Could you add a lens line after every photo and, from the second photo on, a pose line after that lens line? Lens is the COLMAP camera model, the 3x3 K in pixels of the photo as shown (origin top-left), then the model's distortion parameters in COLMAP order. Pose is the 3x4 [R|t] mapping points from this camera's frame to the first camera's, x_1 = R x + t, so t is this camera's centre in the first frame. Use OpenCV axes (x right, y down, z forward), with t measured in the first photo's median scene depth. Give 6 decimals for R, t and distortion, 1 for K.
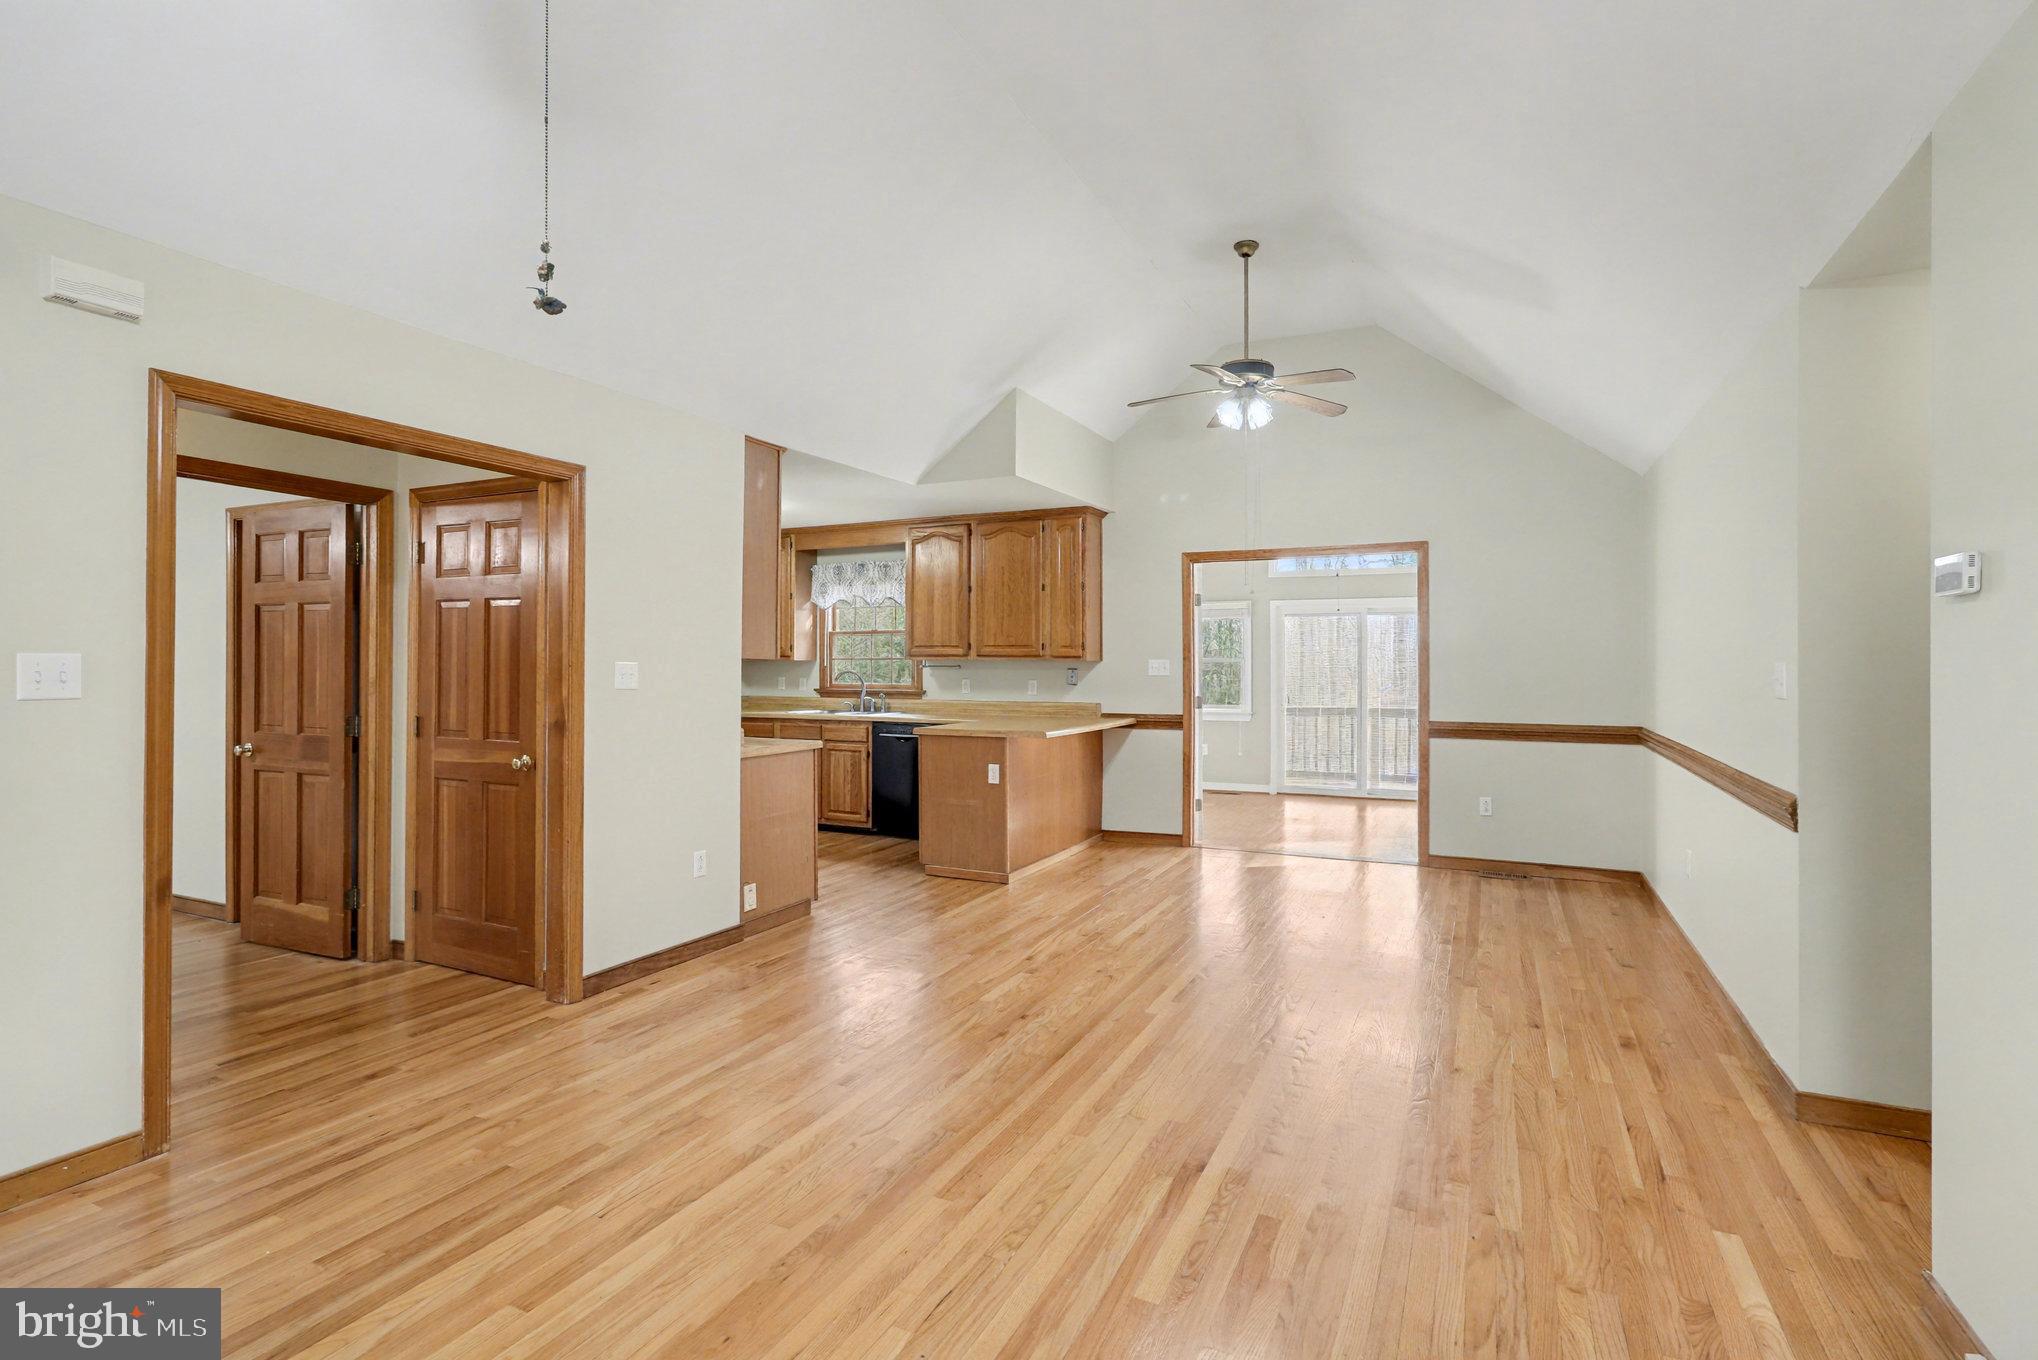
lens RADIAL K [[965.2, 0, 1030.0], [0, 965.2, 665.7], [0, 0, 1]] dist [-0.010734, -0.000311]
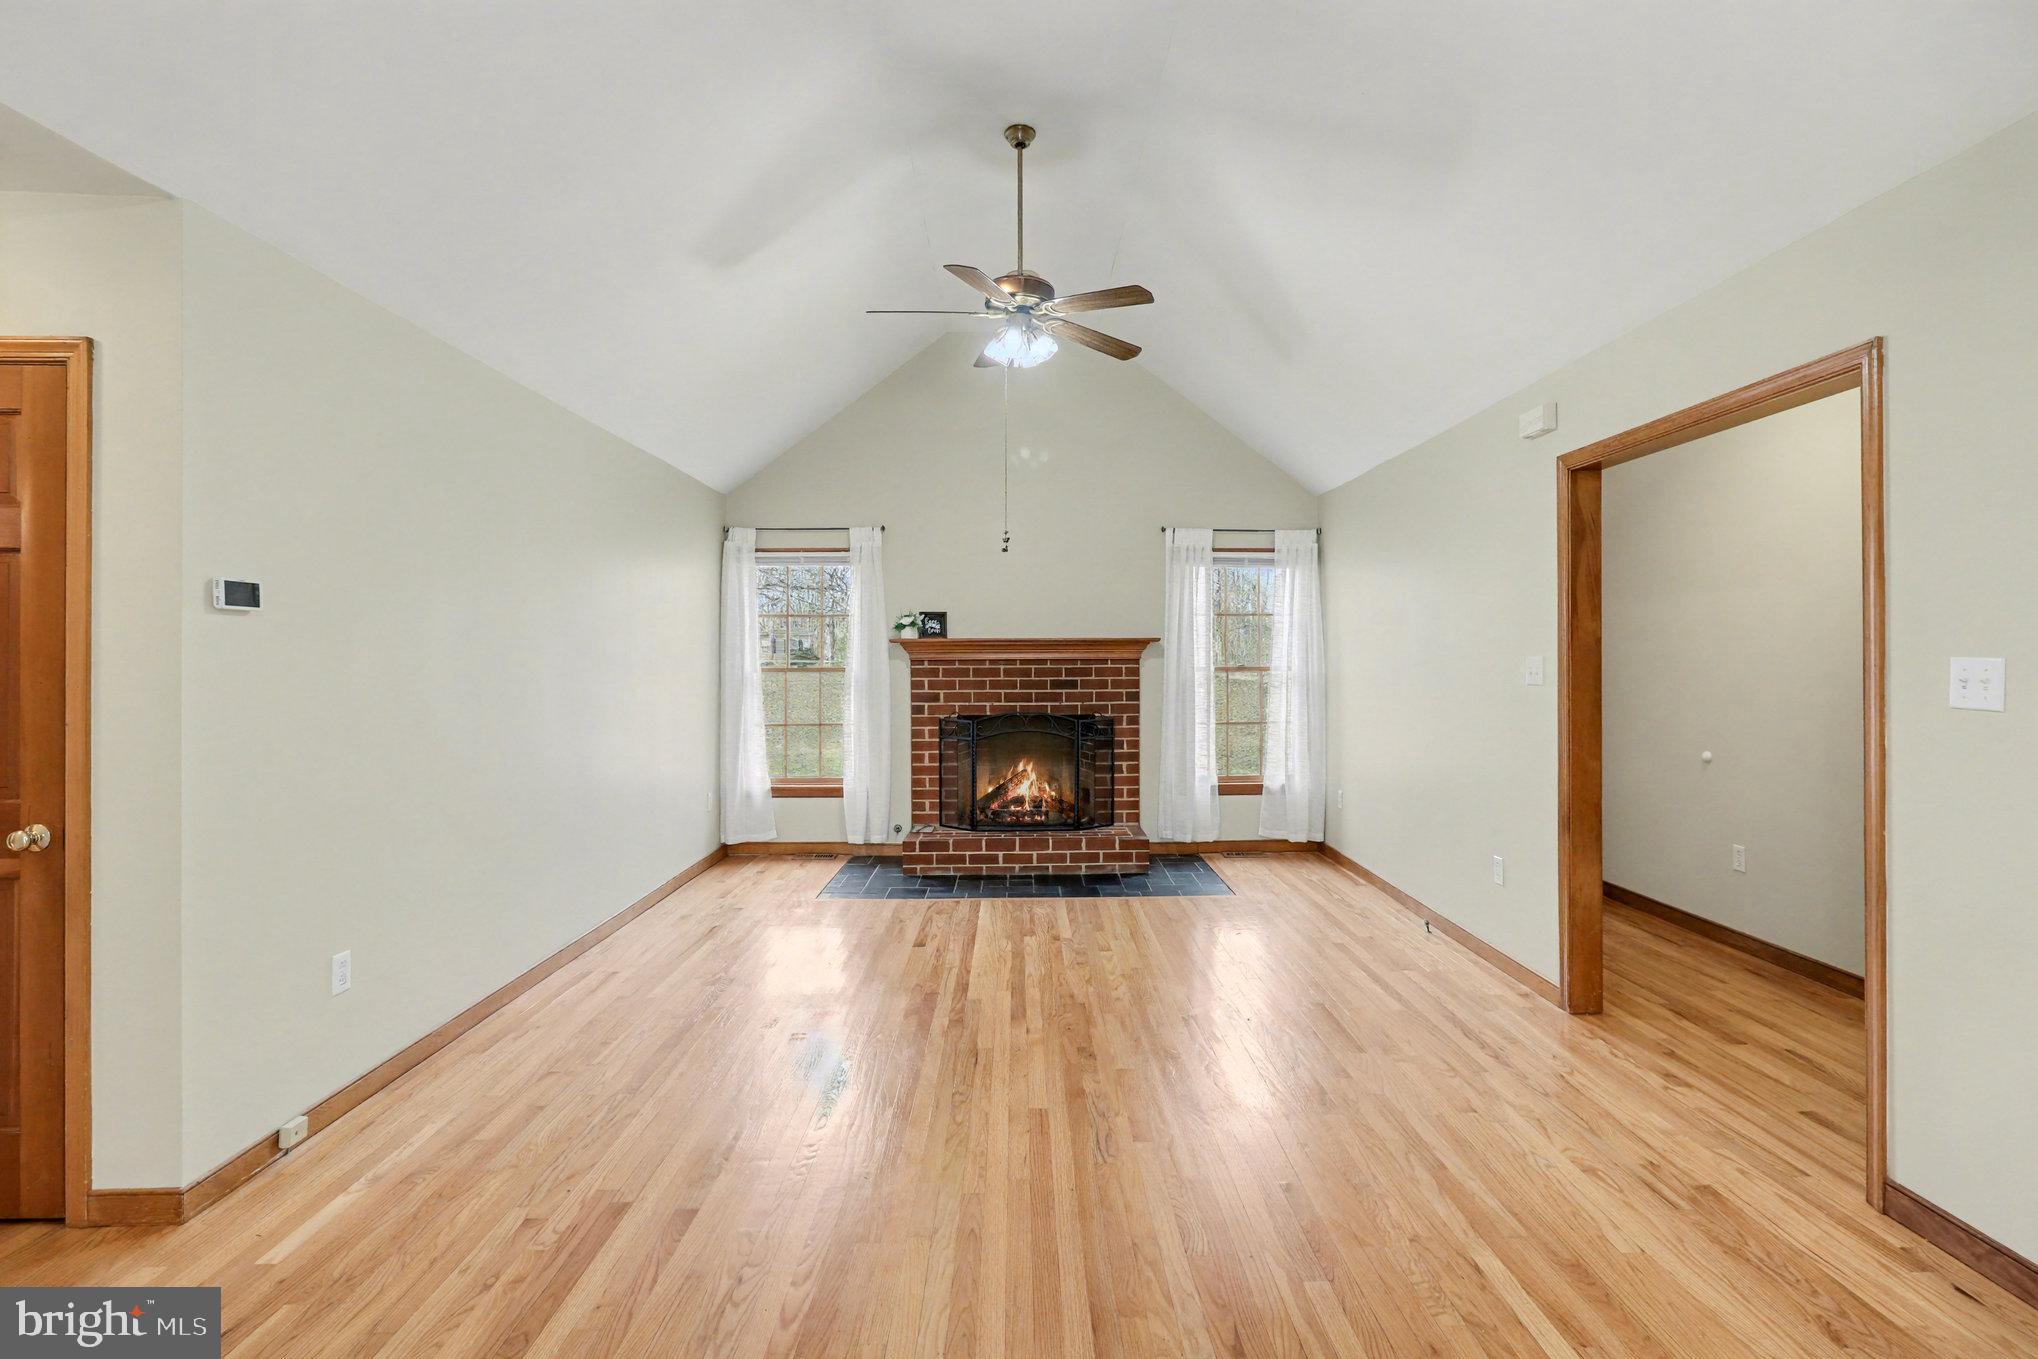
lens RADIAL K [[965.2, 0, 1027.2], [0, 965.2, 664.7], [0, 0, 1]] dist [-0.010734, -0.000311]
pose [[-0.898353, -0.000263, -0.439275, 0.349105], [-0.002187, 0.999990, 0.003873, 0.001110], [0.439269, 0.004440, -0.898344, 1.614878]]
